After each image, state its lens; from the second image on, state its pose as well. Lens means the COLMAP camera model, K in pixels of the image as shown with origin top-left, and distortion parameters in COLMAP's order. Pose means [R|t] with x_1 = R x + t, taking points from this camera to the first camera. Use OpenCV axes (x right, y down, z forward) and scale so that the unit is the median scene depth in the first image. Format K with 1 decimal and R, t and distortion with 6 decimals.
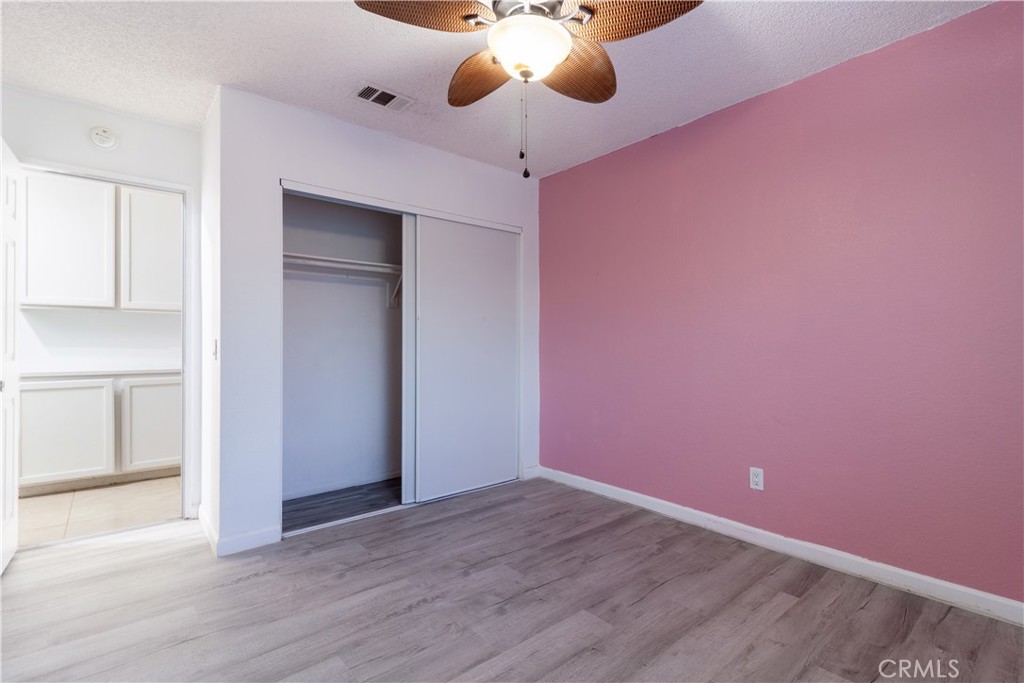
lens RADIAL K [[482.8, 0, 509.6], [0, 482.8, 338.9], [0, 0, 1]] dist [0.003189, -0.000725]
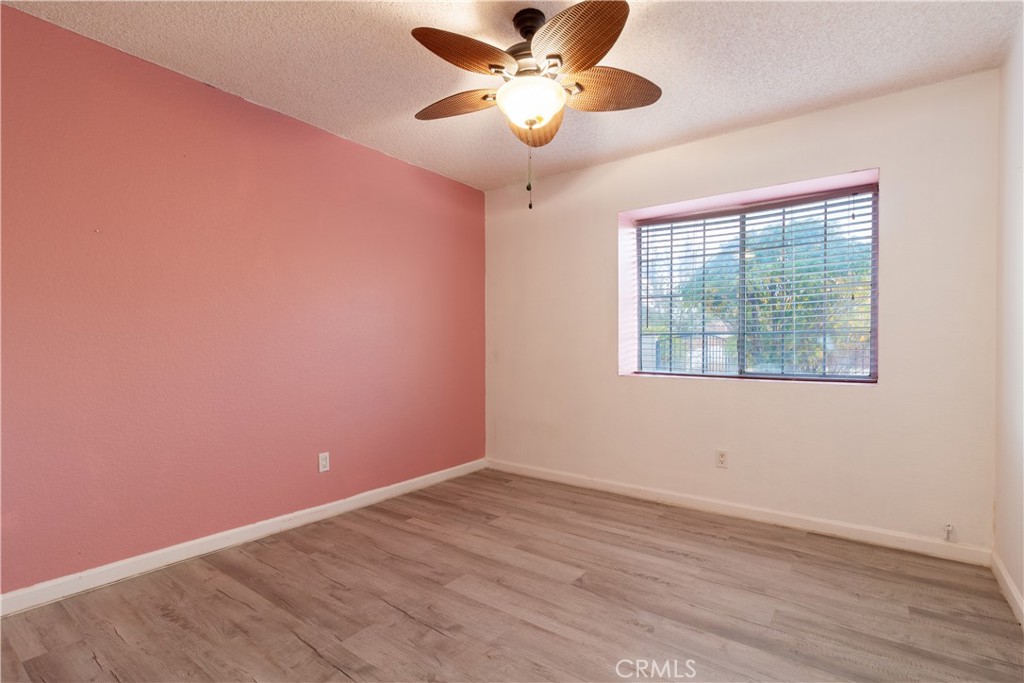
lens RADIAL K [[482.8, 0, 510.1], [0, 482.8, 347.7], [0, 0, 1]] dist [0.003189, -0.000725]
pose [[-0.225371, -0.003840, 0.974265, -0.805092], [-0.011607, 0.999932, 0.001256, 0.010117], [-0.974204, -0.011025, -0.225400, 0.933530]]
